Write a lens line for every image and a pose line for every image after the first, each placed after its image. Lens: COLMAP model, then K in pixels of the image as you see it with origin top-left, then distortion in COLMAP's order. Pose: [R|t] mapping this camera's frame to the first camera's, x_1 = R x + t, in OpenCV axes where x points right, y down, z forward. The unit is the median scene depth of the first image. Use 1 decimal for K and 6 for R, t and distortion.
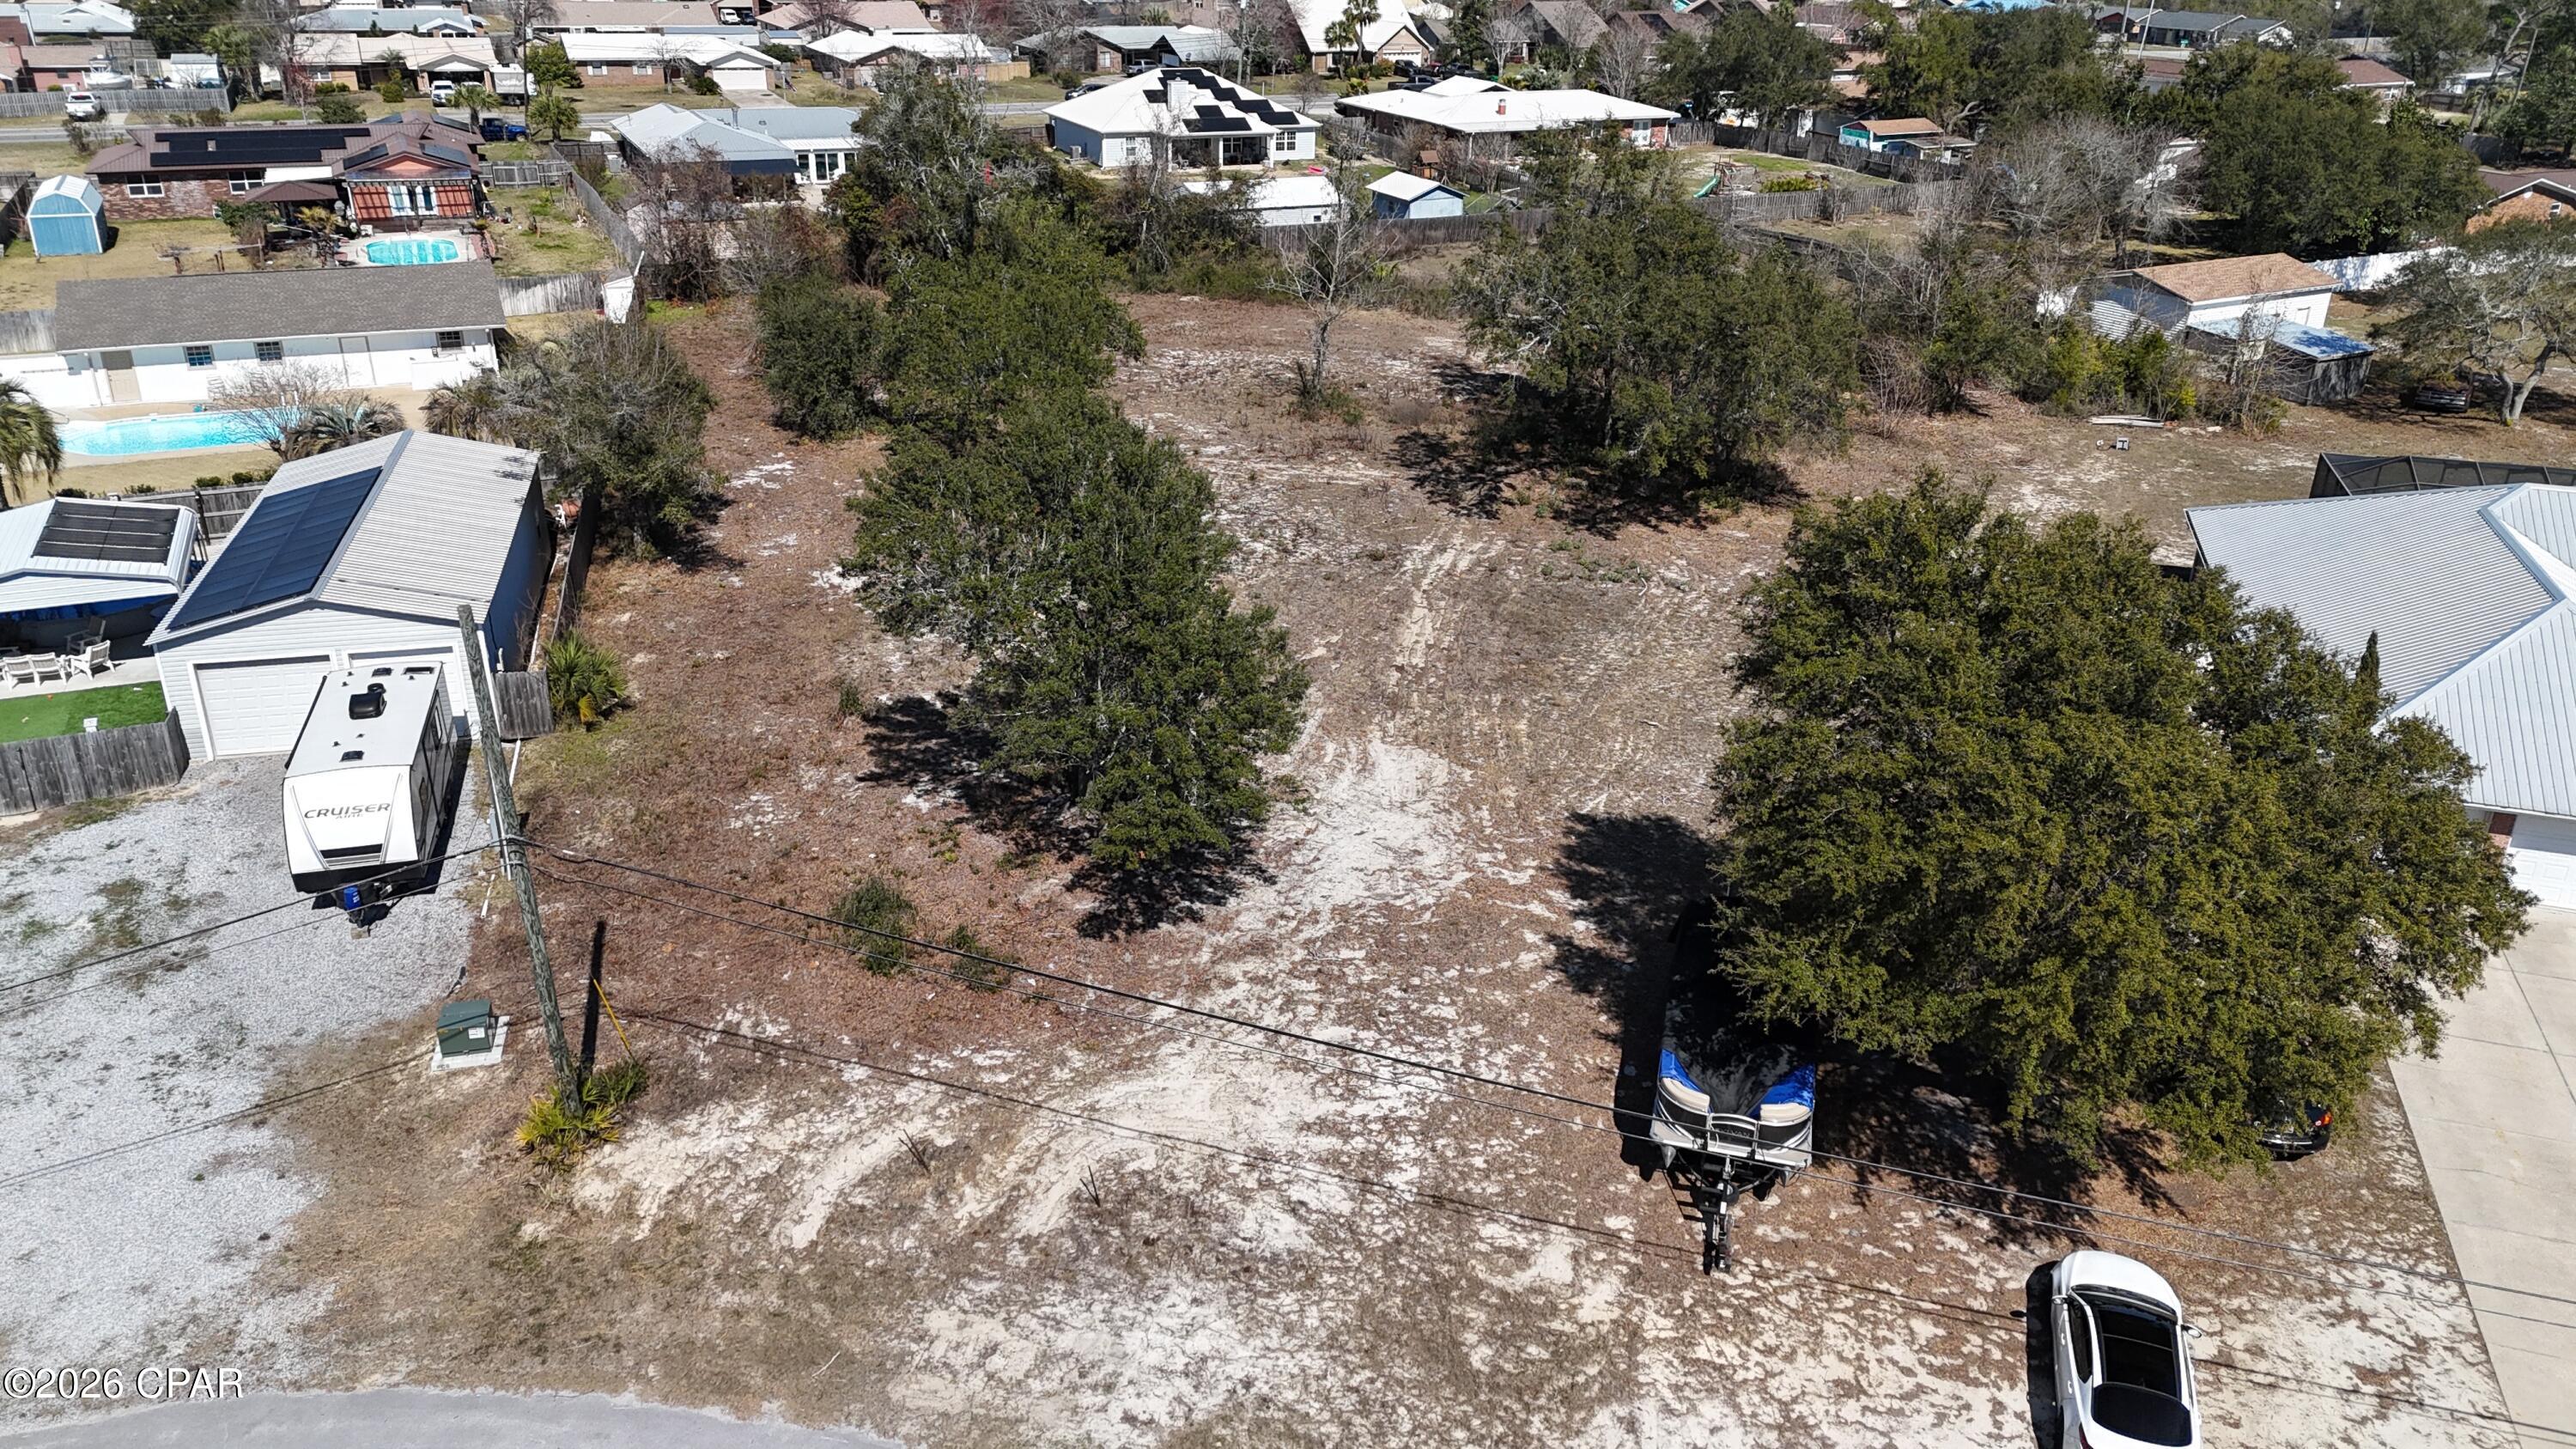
lens RADIAL K [[1843.7, 0, 1288.0], [0, 1843.7, 724.5], [0, 0, 1]] dist [0.074621, -0.063594]
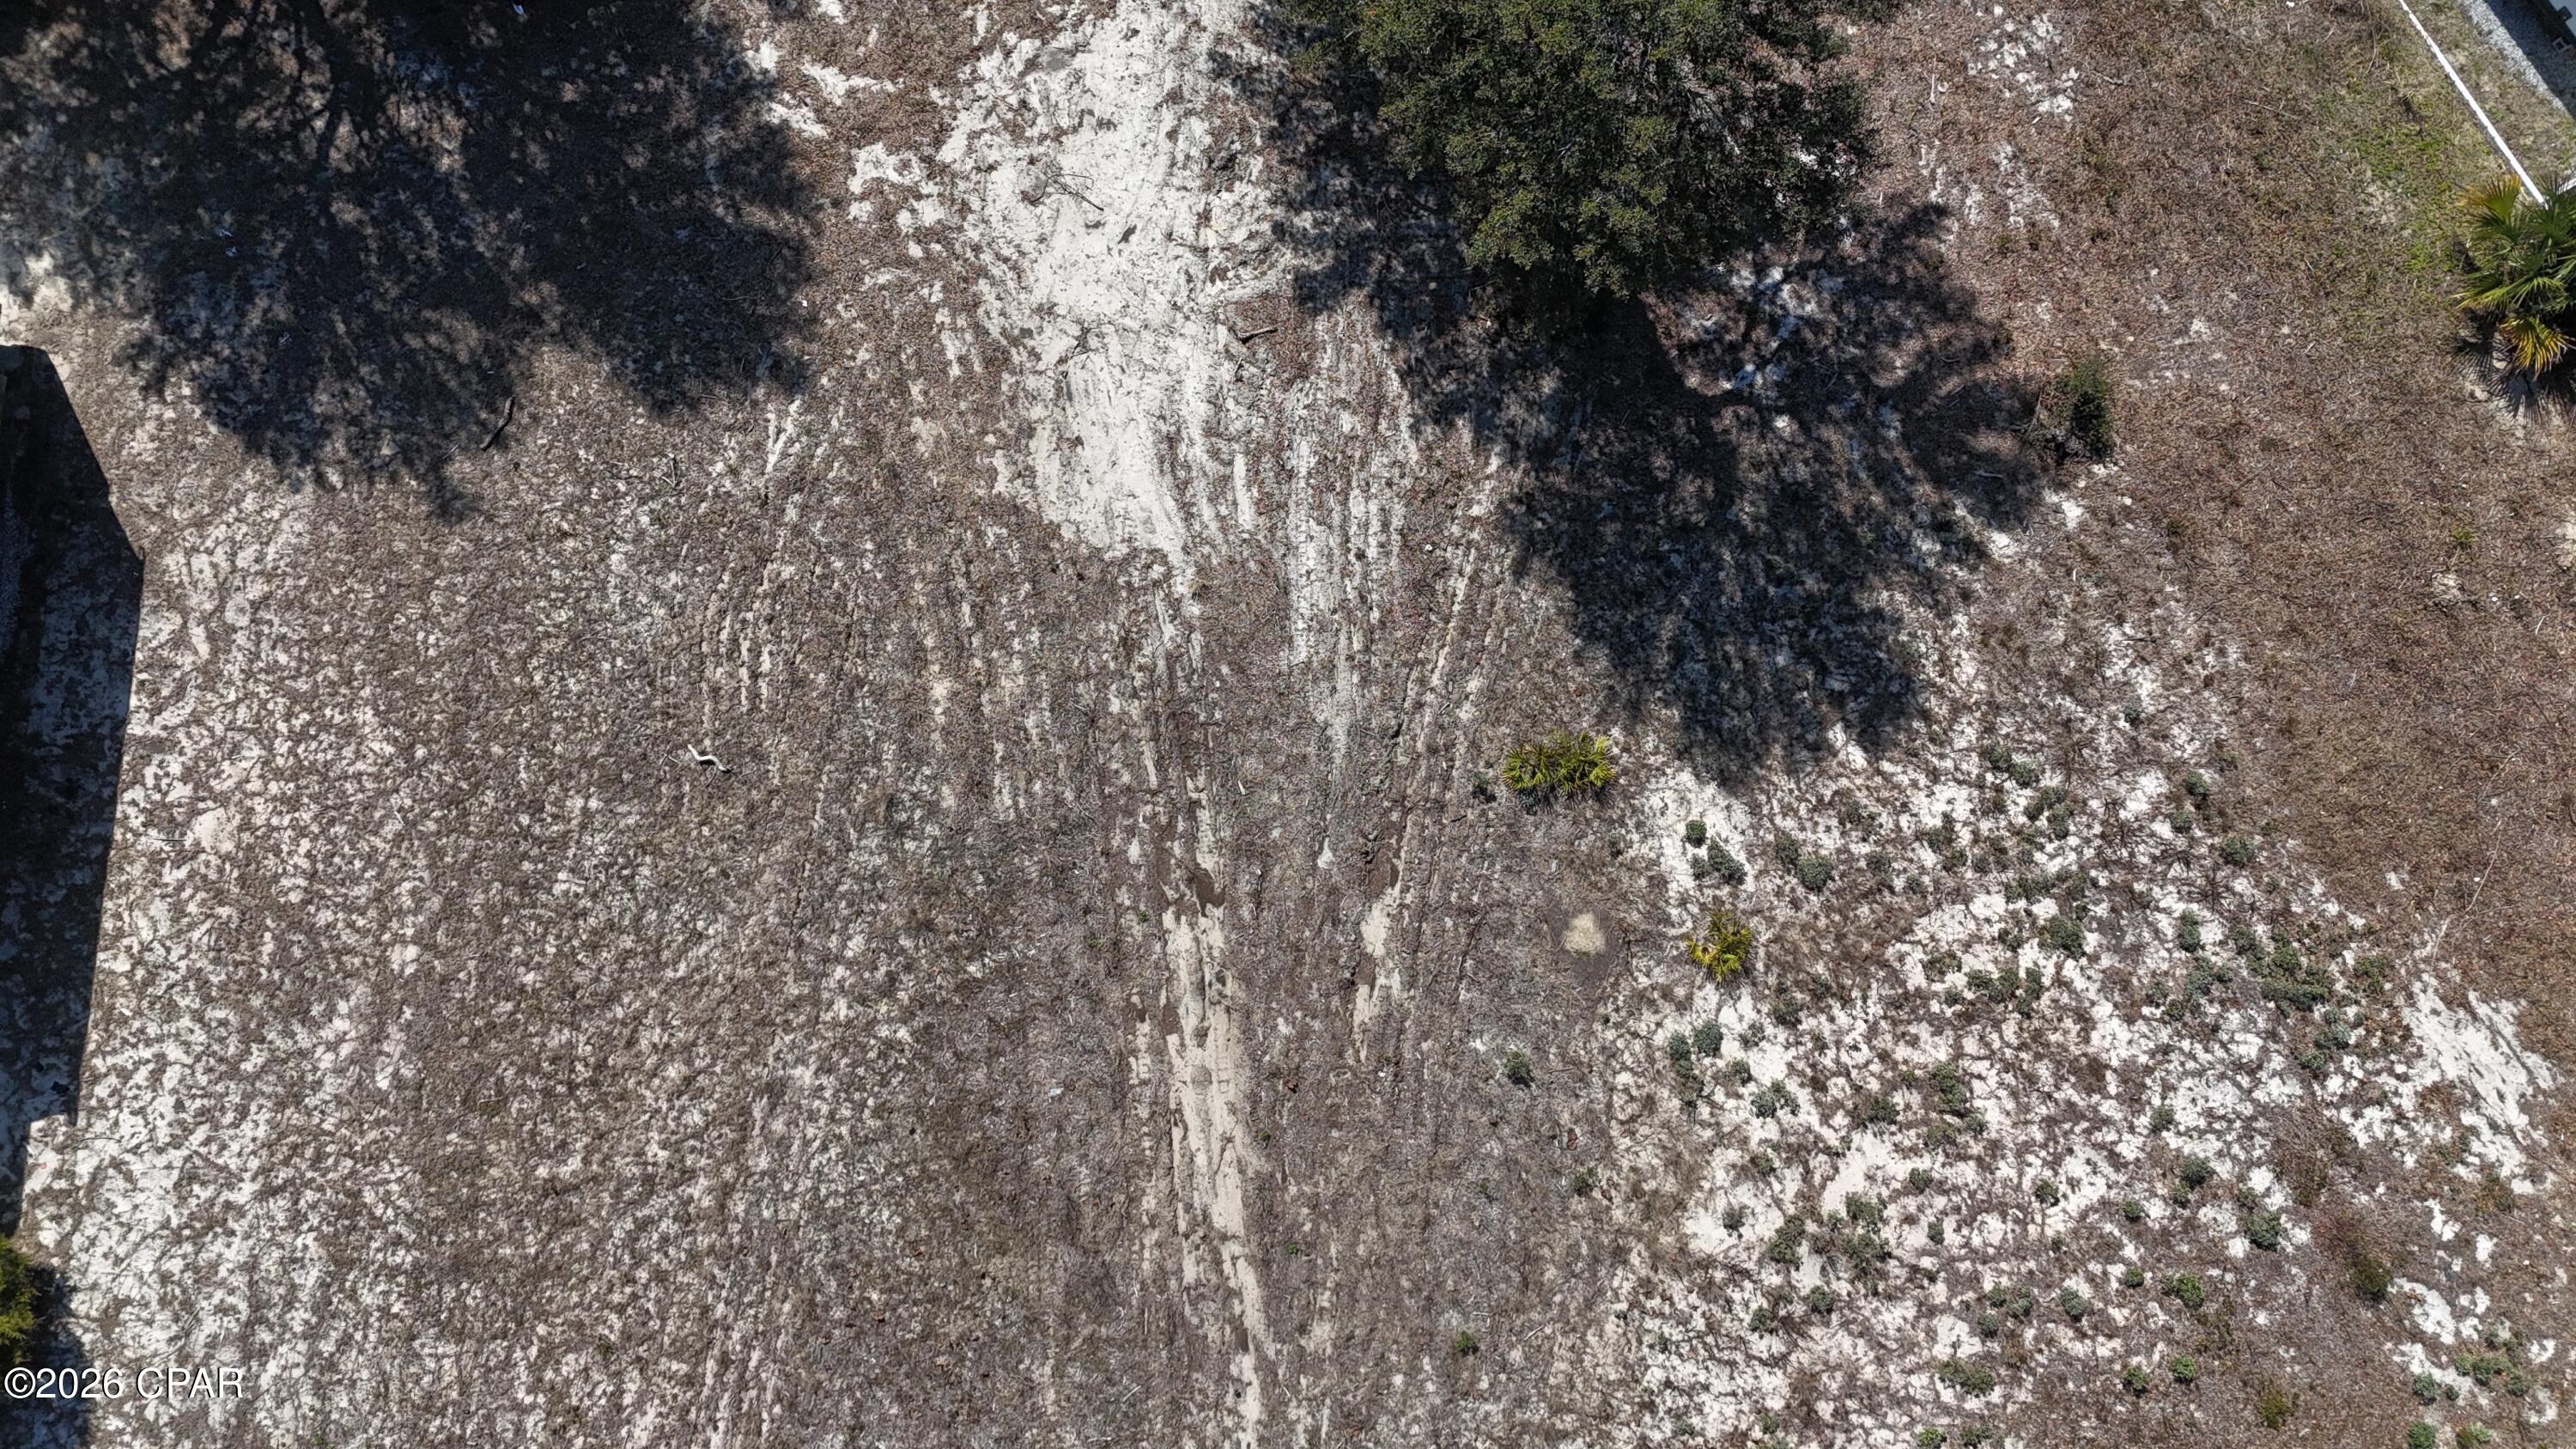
lens RADIAL K [[1843.7, 0, 1288.0], [0, 1843.7, 724.5], [0, 0, 1]] dist [0.074621, -0.063594]
pose [[-0.962705, 0.258805, -0.078861, 0.045275], [-0.158164, -0.301869, 0.940138, -0.343719], [0.219507, 0.917548, 0.331545, 0.532265]]
